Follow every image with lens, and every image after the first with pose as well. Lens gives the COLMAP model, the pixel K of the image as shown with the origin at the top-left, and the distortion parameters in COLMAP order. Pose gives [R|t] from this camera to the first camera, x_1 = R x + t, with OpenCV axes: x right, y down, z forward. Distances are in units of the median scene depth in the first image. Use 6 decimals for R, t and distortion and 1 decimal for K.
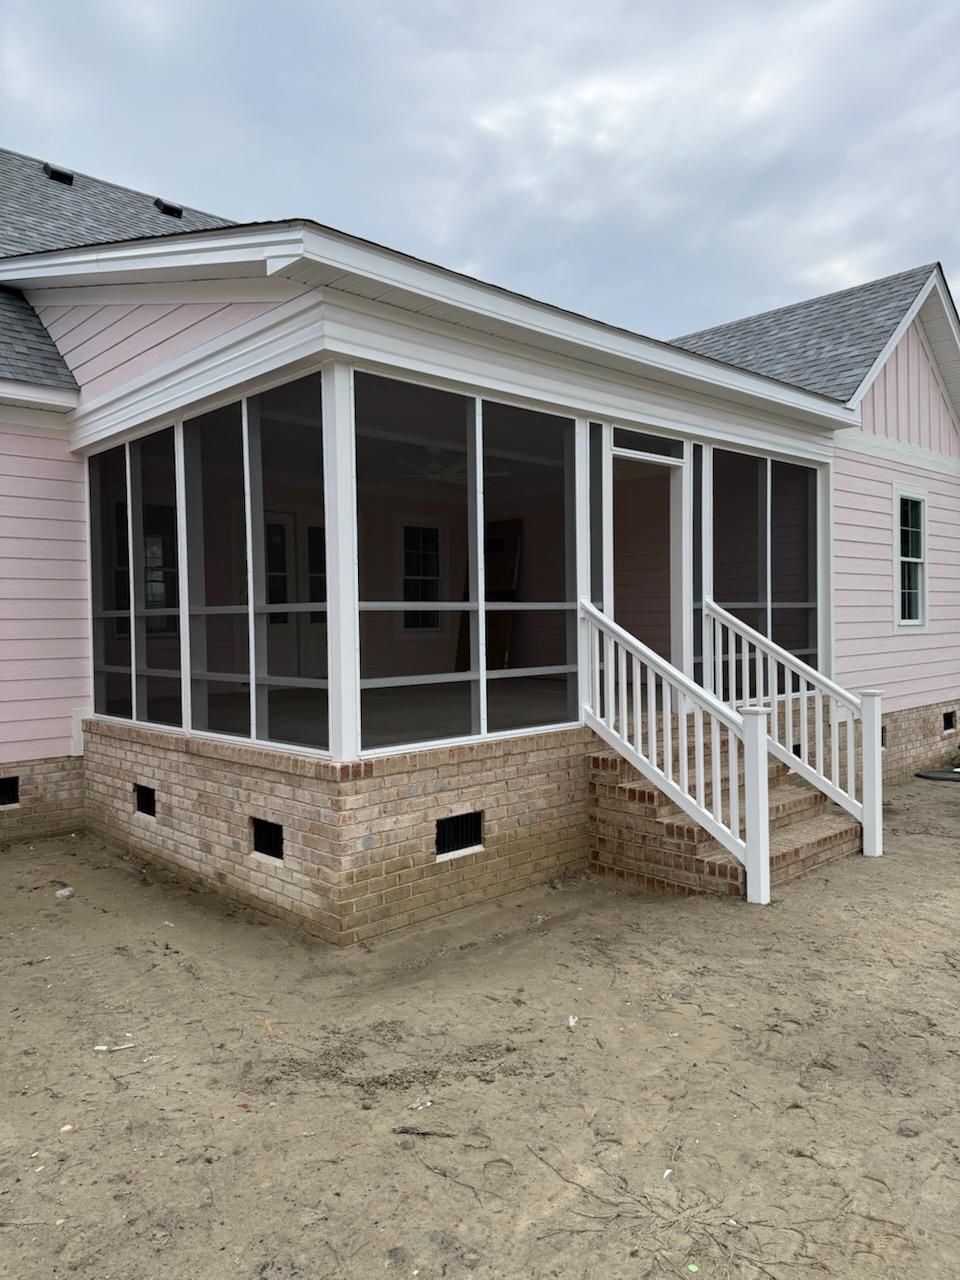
lens RADIAL K [[844.3, 0, 480.0], [0, 844.3, 640.0], [0, 0, 1]] dist [0.157230, -0.283142]
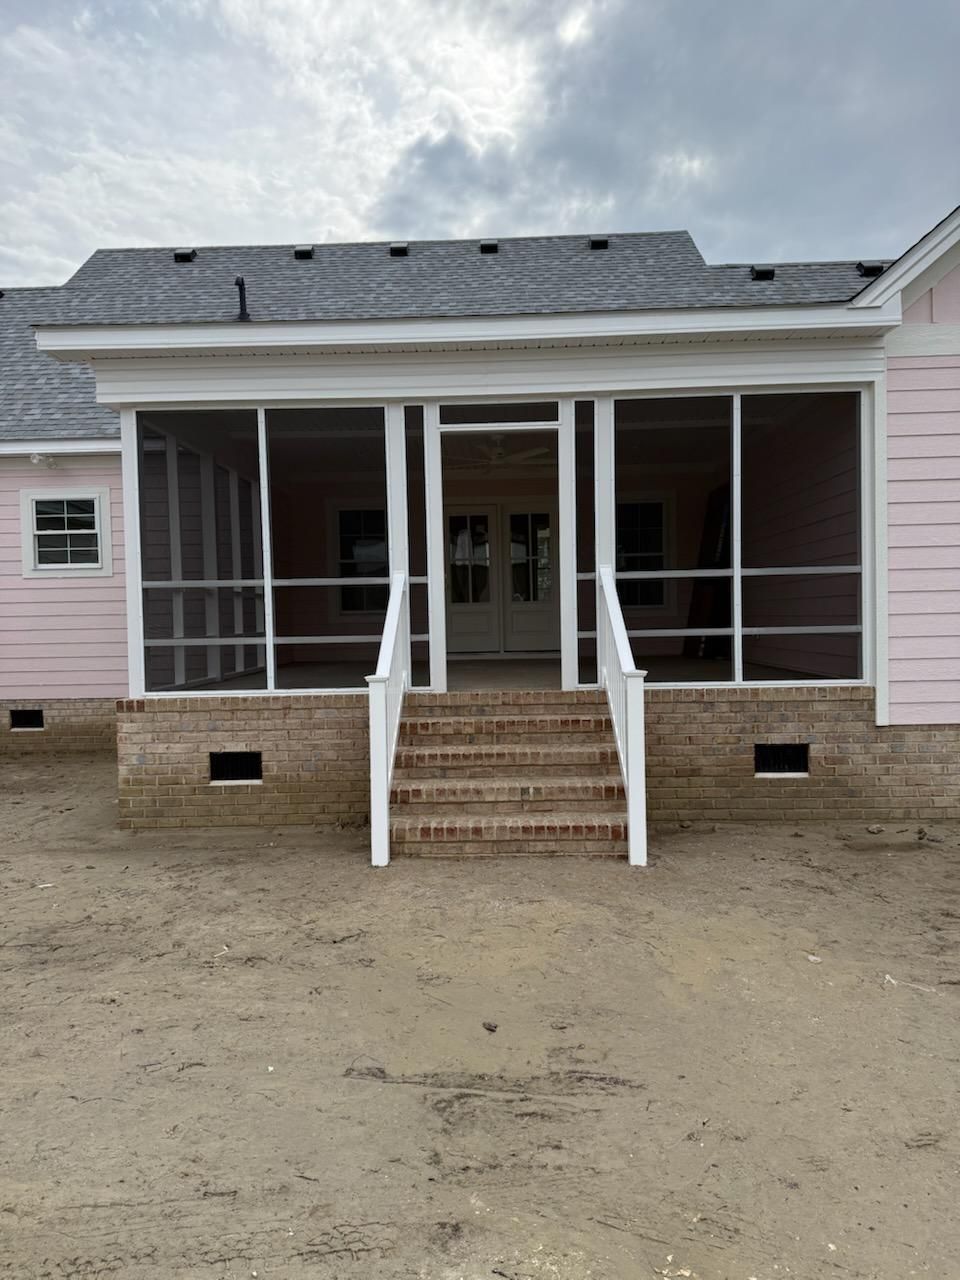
lens RADIAL K [[844.3, 0, 480.0], [0, 844.3, 640.0], [0, 0, 1]] dist [0.157230, -0.283142]
pose [[0.736576, 0.021699, -0.676006, 1.060109], [-0.006374, 0.999664, 0.025143, 0.008786], [0.676325, -0.014211, 0.736467, 0.319025]]
